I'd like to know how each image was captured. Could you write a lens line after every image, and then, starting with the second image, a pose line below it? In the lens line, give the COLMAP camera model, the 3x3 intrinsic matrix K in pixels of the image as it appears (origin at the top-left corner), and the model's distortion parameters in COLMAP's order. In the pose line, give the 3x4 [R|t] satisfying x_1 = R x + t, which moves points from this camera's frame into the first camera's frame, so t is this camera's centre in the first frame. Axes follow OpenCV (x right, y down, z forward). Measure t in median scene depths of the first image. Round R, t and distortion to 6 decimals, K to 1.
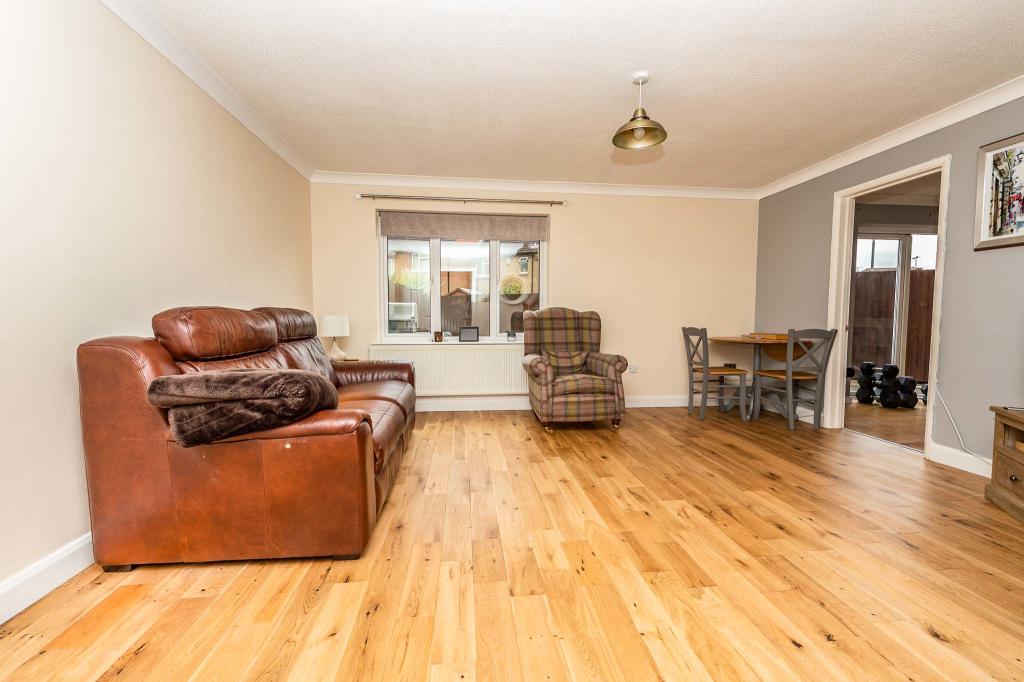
lens RADIAL K [[444.2, 0, 512.3], [0, 444.2, 342.7], [0, 0, 1]] dist [0.001752, 0.000111]
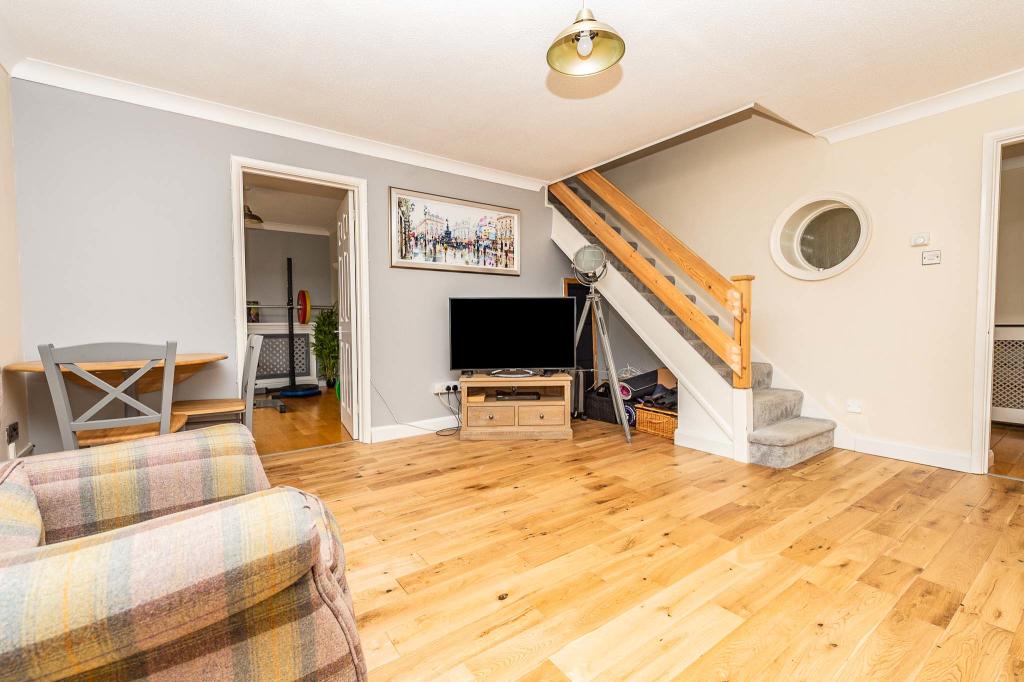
lens RADIAL K [[441.9, 0, 509.9], [0, 441.9, 341.5], [0, 0, 1]] dist [0.008099, -0.003775]
pose [[-0.492157, -0.038206, 0.869668, -0.259226], [0.058029, 0.995374, 0.076568, -0.076089], [-0.868570, 0.088150, -0.487663, 1.430257]]
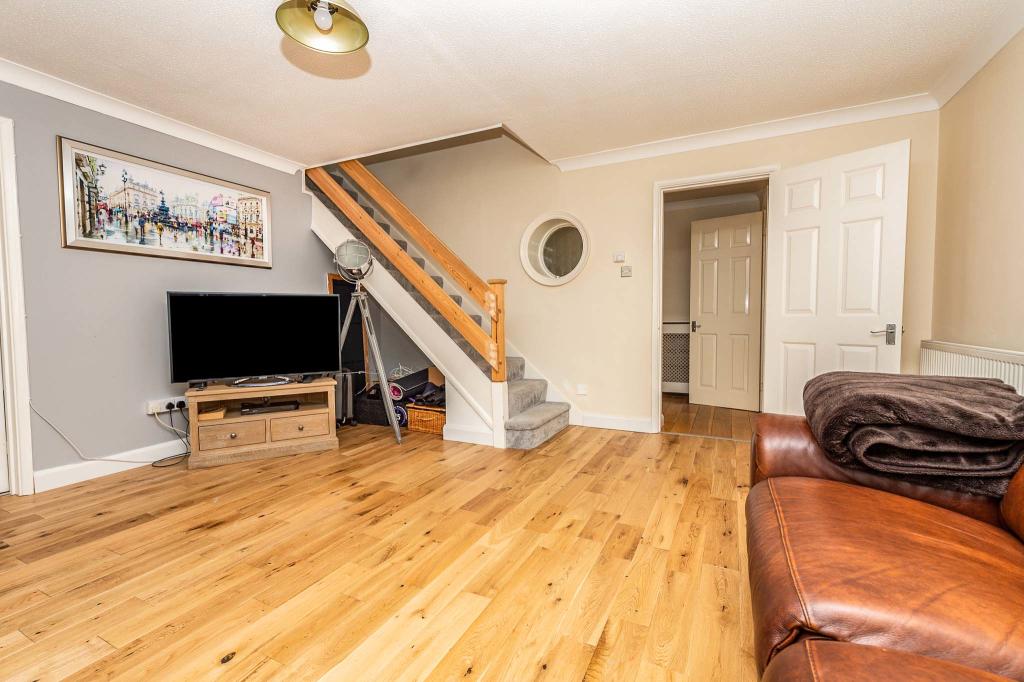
lens RADIAL K [[441.9, 0, 513.8], [0, 441.9, 341.2], [0, 0, 1]] dist [0.008099, -0.003775]
pose [[-0.844192, -0.023817, 0.535511, -0.271855], [0.038018, 0.993836, 0.104134, -0.077238], [-0.534691, 0.108268, -0.838083, 1.382571]]
